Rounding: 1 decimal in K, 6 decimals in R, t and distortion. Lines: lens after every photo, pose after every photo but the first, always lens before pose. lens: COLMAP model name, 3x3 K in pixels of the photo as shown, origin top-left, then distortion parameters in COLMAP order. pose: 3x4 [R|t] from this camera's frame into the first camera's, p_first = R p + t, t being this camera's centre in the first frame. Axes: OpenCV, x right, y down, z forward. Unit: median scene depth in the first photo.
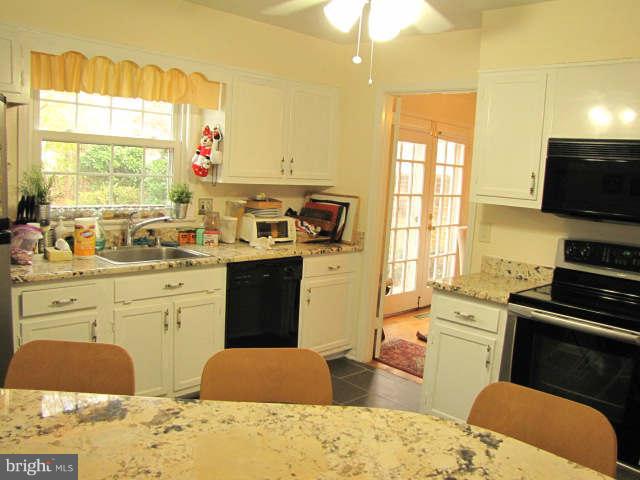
lens RADIAL K [[526.6, 0, 320.0], [0, 526.6, 240.0], [0, 0, 1]] dist [-0.186806, 0.164208]
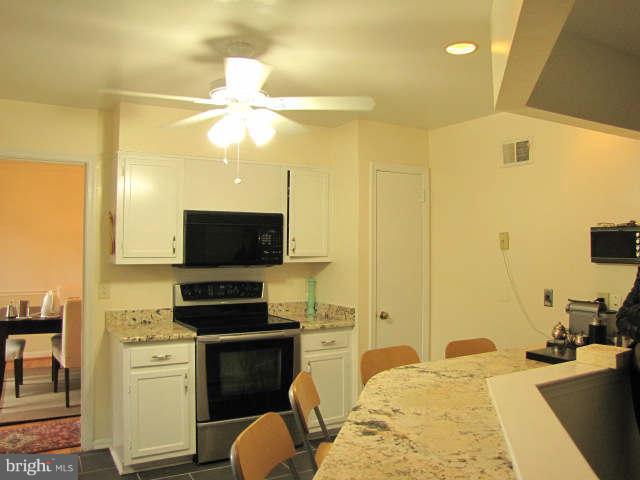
lens RADIAL K [[526.6, 0, 320.0], [0, 526.6, 240.0], [0, 0, 1]] dist [-0.186806, 0.164208]
pose [[0.293345, -0.053453, 0.954511, -0.685439], [0.141676, 0.989842, 0.011891, -0.079460], [-0.945450, 0.131743, 0.297938, 0.243746]]
